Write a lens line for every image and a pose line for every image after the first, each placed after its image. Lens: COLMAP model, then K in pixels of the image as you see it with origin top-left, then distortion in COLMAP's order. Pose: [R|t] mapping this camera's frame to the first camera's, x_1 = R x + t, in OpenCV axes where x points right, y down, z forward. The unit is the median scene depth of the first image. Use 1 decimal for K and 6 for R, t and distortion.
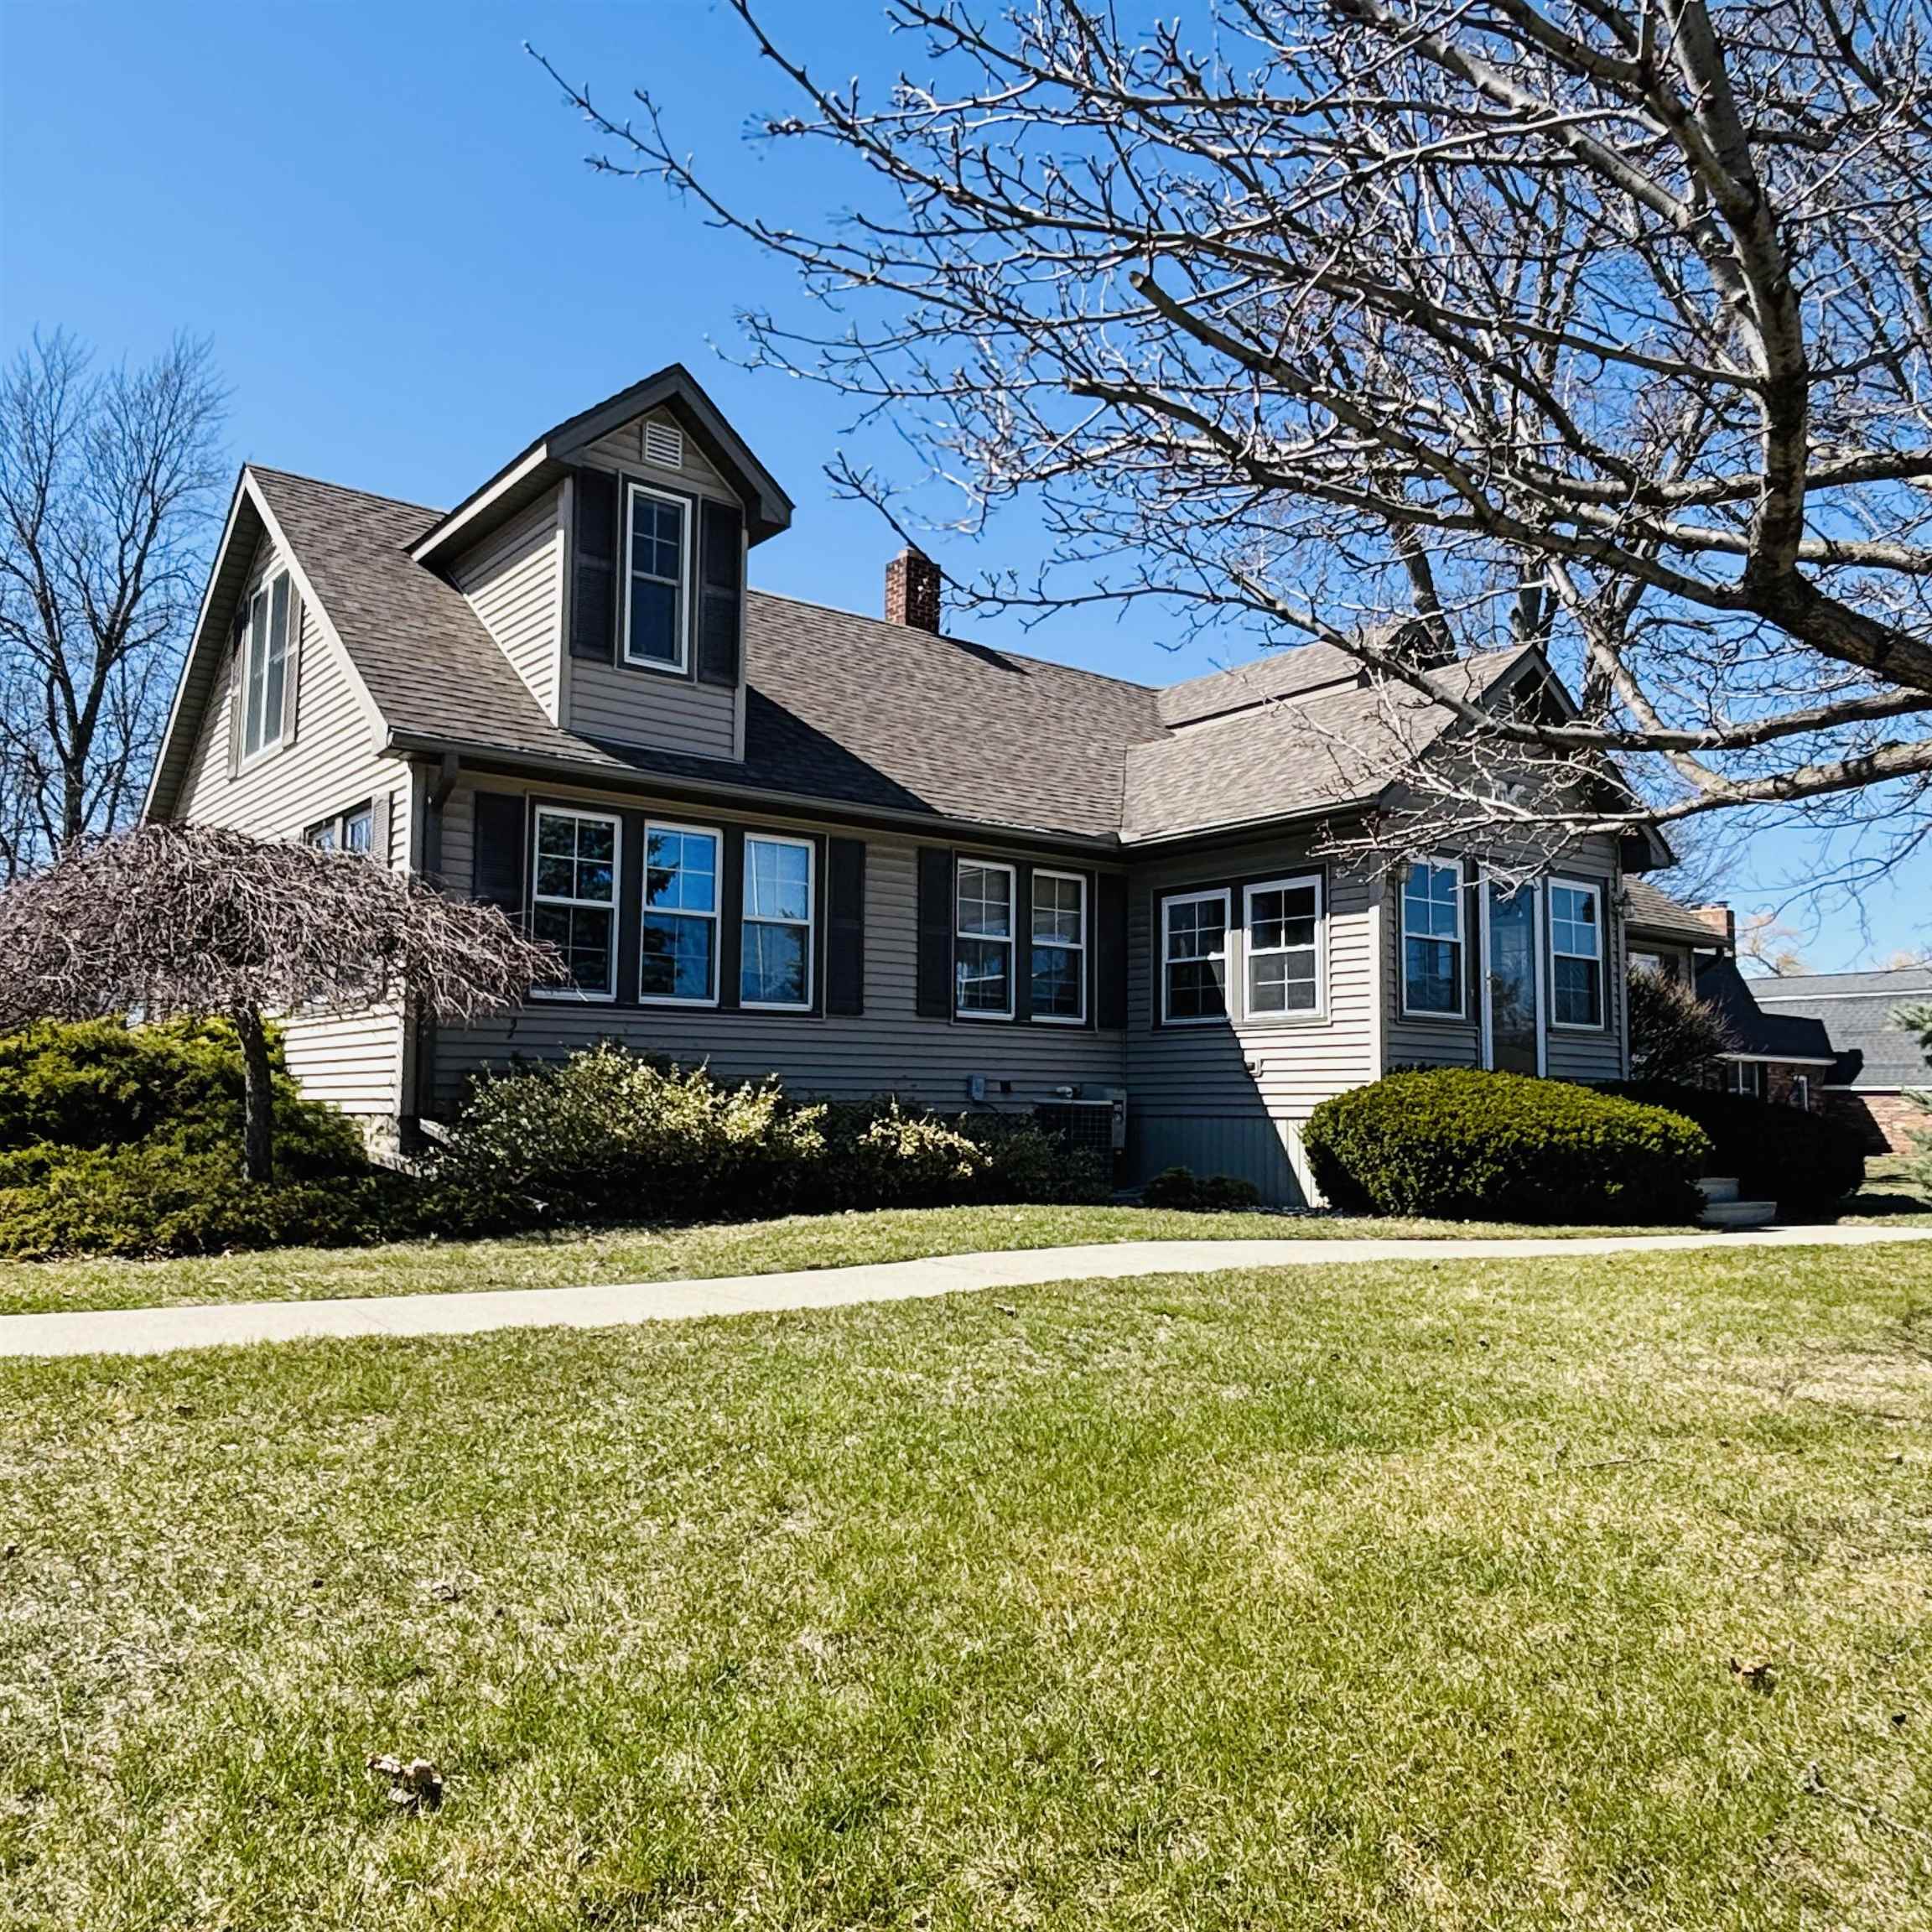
lens RADIAL K [[1569.2, 0, 964.1], [0, 1569.2, 979.9], [0, 0, 1]] dist [0.023805, -0.001925]
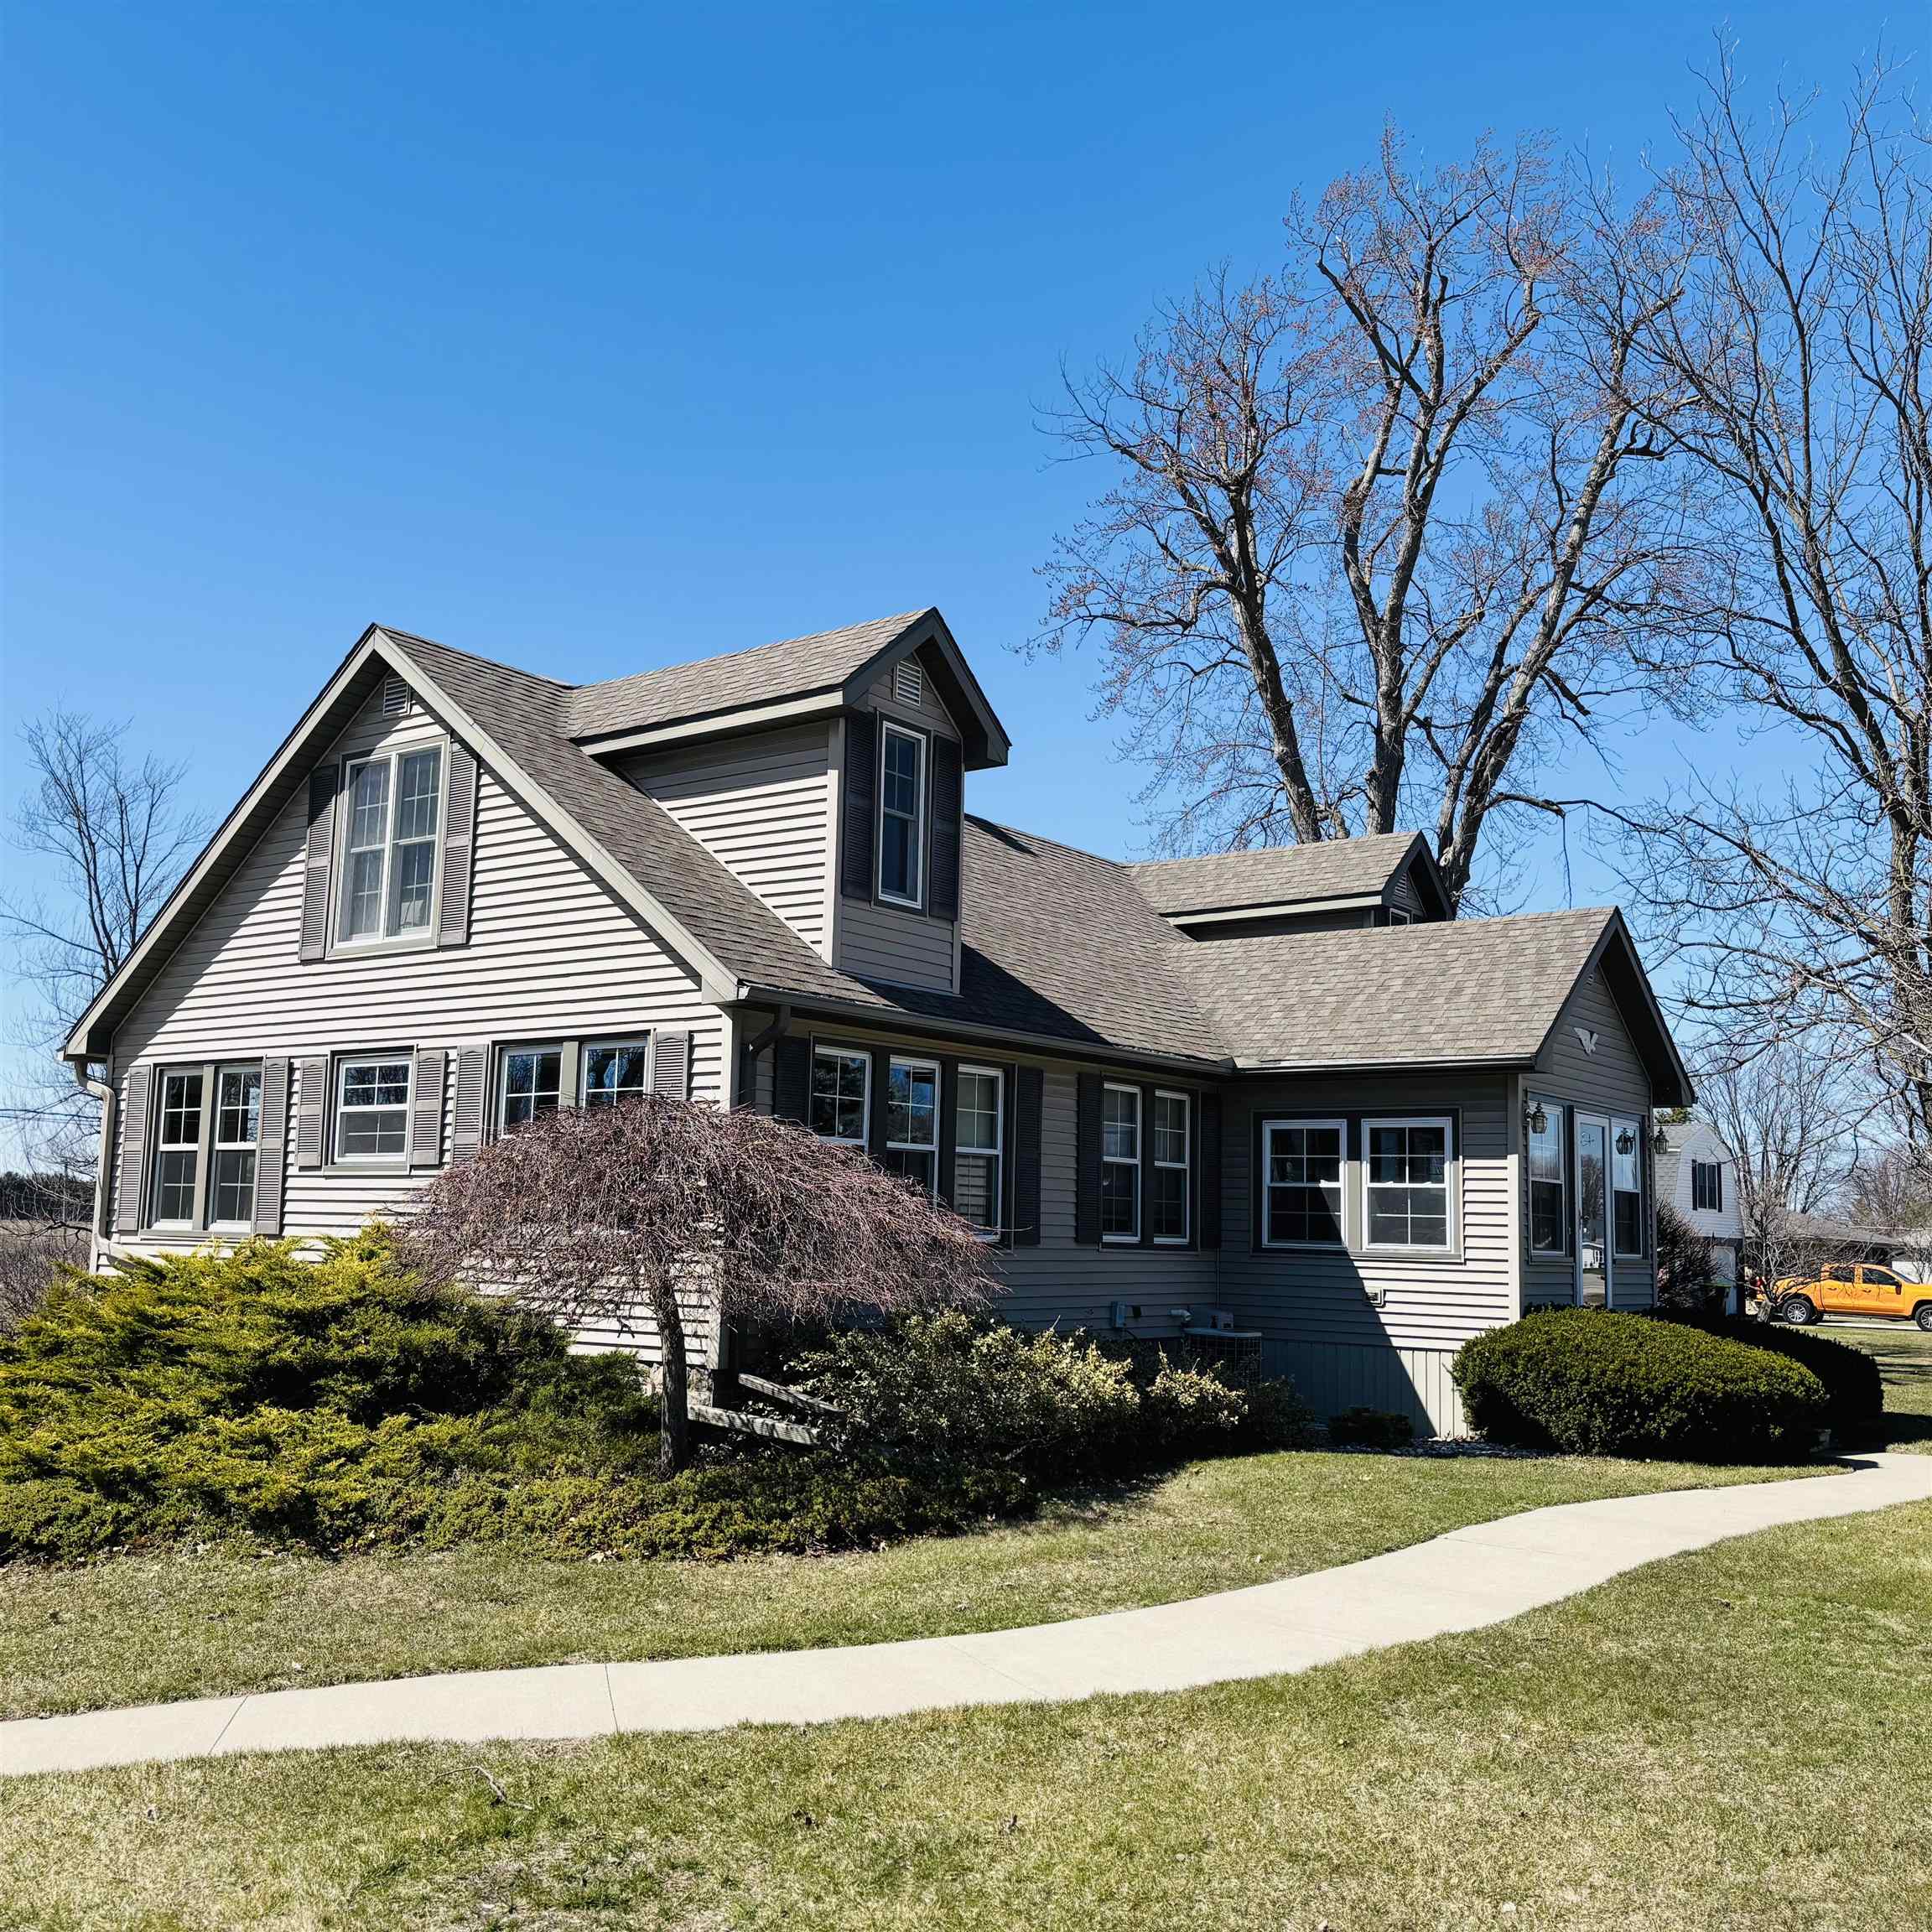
lens RADIAL K [[1877.1, 0, 966.8], [0, 1877.1, 957.6], [0, 0, 1]] dist [0.009521, 0.000000]
pose [[0.967812, 0.053320, 0.245960, -0.404520], [-0.038915, 0.997251, -0.063062, -0.081437], [-0.248646, 0.051461, 0.967226, -0.152480]]
